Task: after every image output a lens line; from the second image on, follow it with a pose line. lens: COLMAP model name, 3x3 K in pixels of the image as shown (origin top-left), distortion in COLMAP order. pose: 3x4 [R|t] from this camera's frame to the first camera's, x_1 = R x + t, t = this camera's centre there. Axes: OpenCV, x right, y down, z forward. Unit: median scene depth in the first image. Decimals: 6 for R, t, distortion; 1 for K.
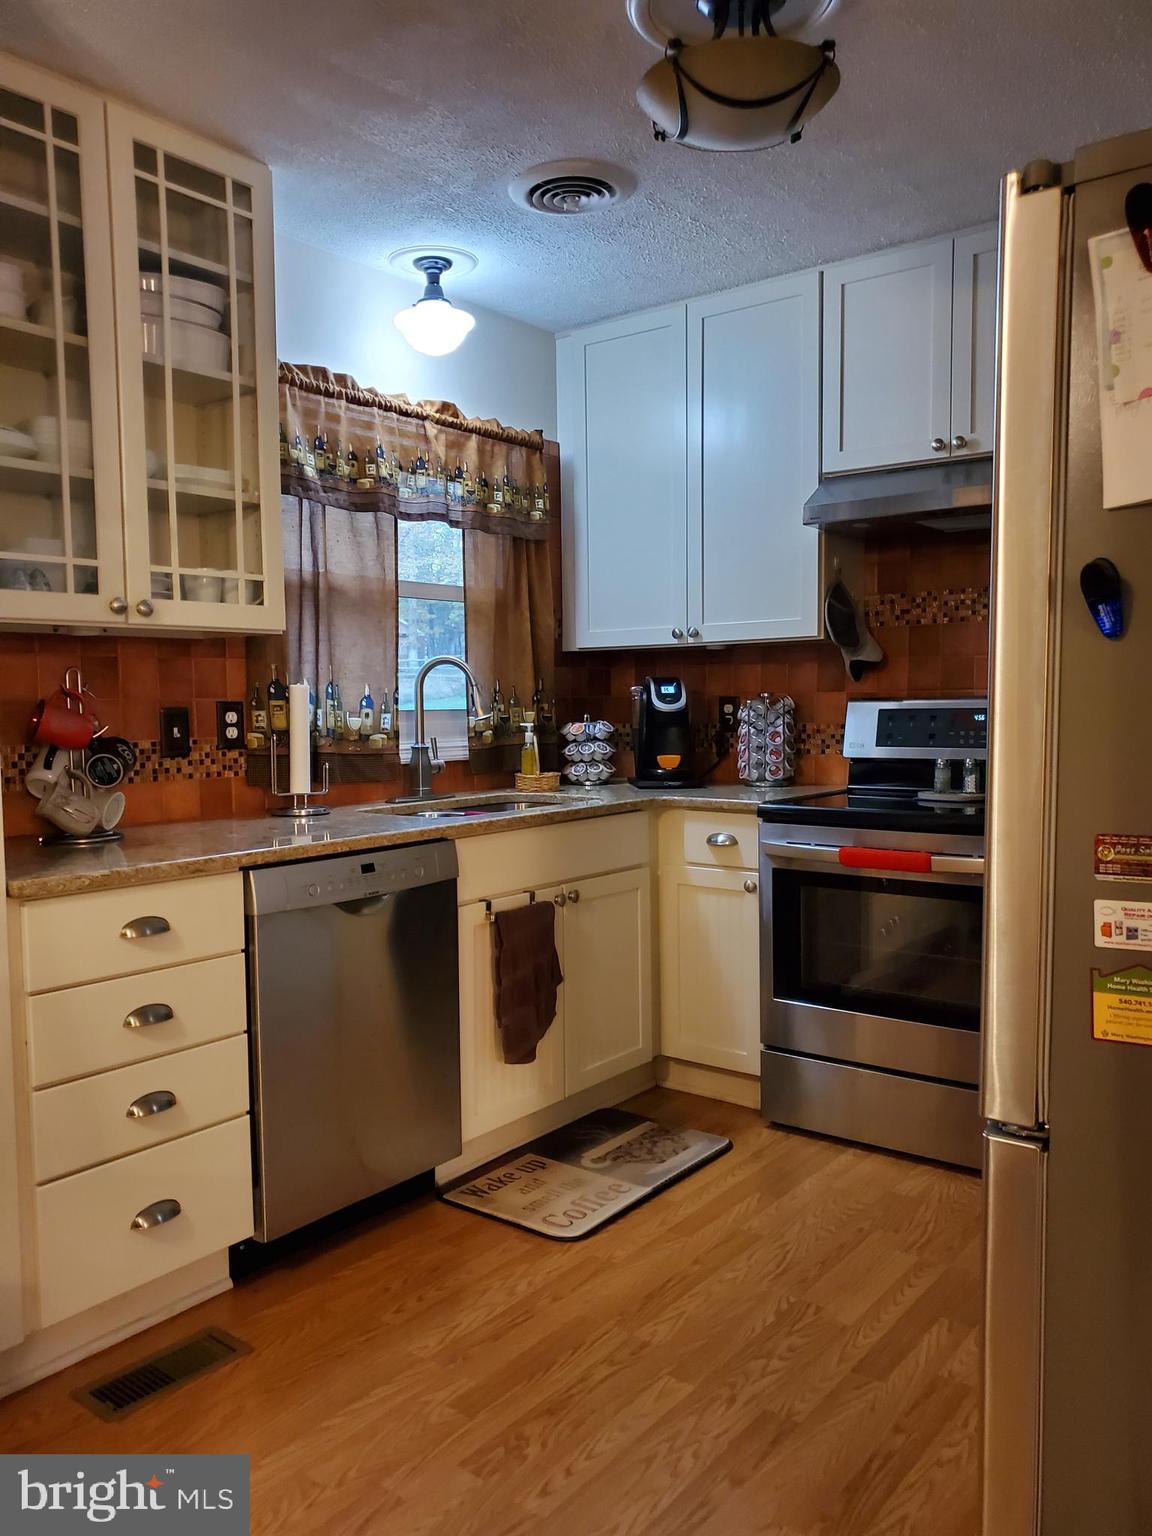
lens RADIAL K [[1185.6, 0, 576.0], [0, 1185.6, 768.0], [0, 0, 1]] dist [0.000151, -0.001588]
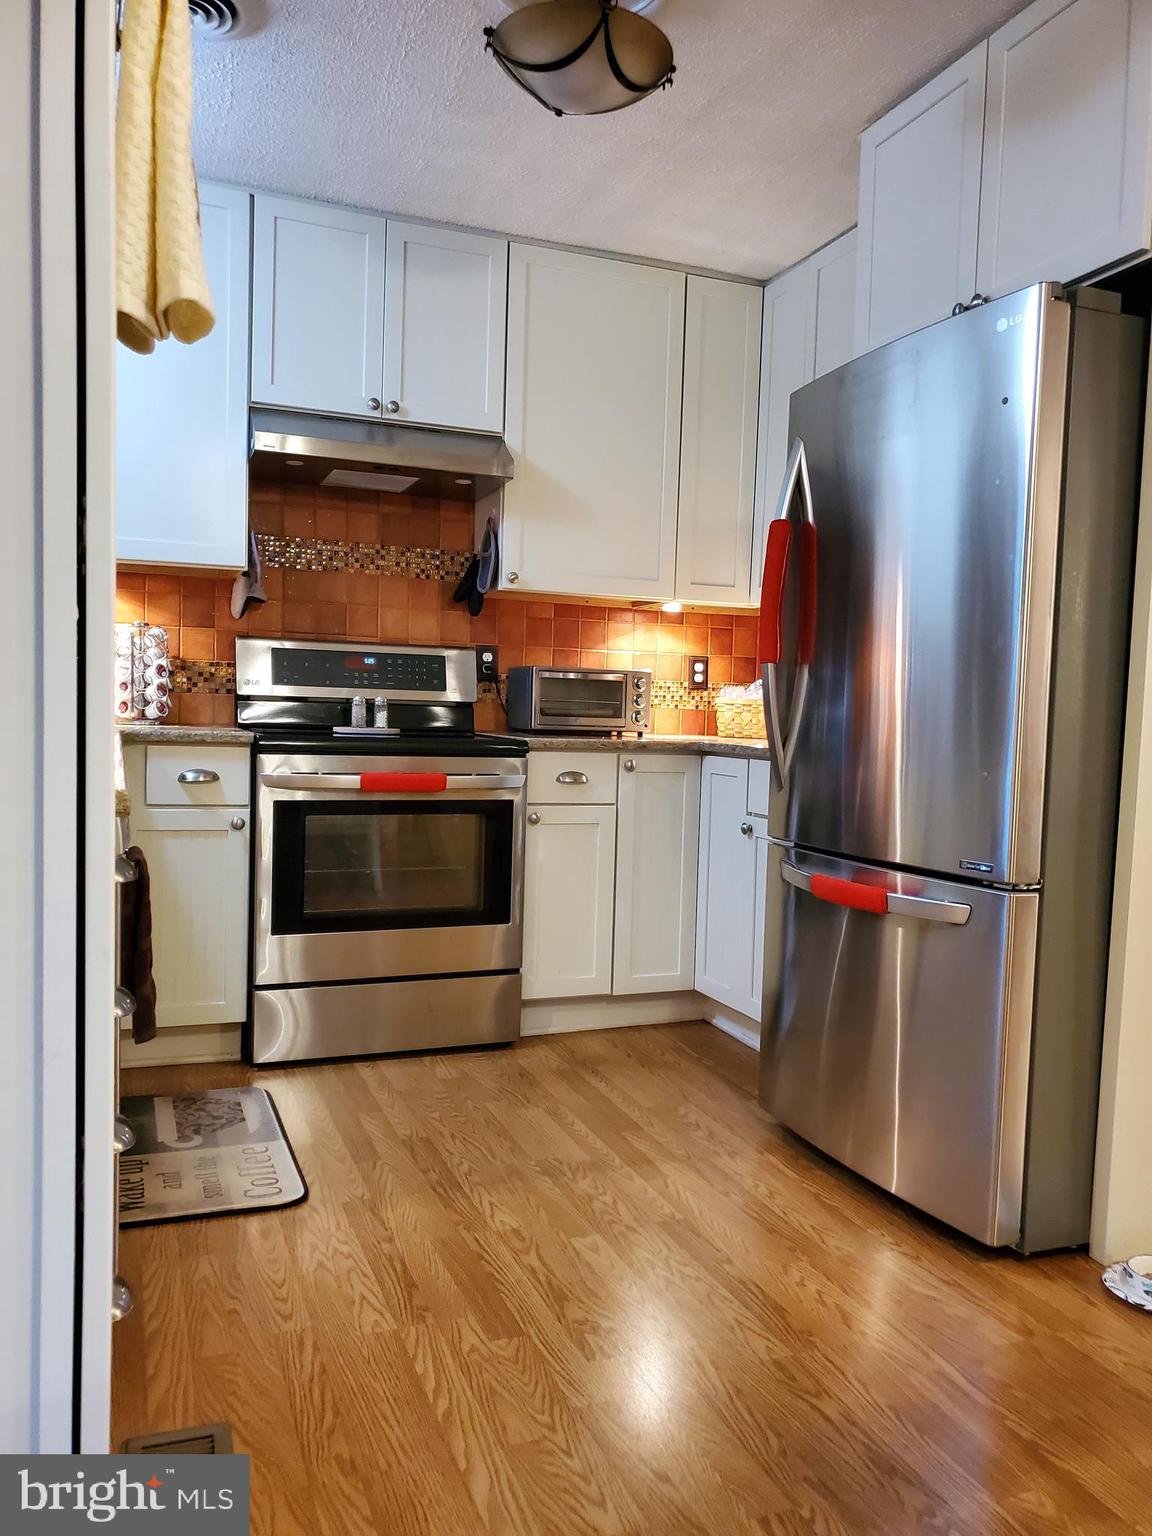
lens RADIAL K [[1179.6, 0, 579.6], [0, 1179.6, 787.1], [0, 0, 1]] dist [0.003896, -0.001722]
pose [[0.511274, -0.032571, 0.858801, -0.567269], [0.007373, 0.999411, 0.033514, 0.044108], [-0.859386, -0.010803, 0.511213, 0.304934]]
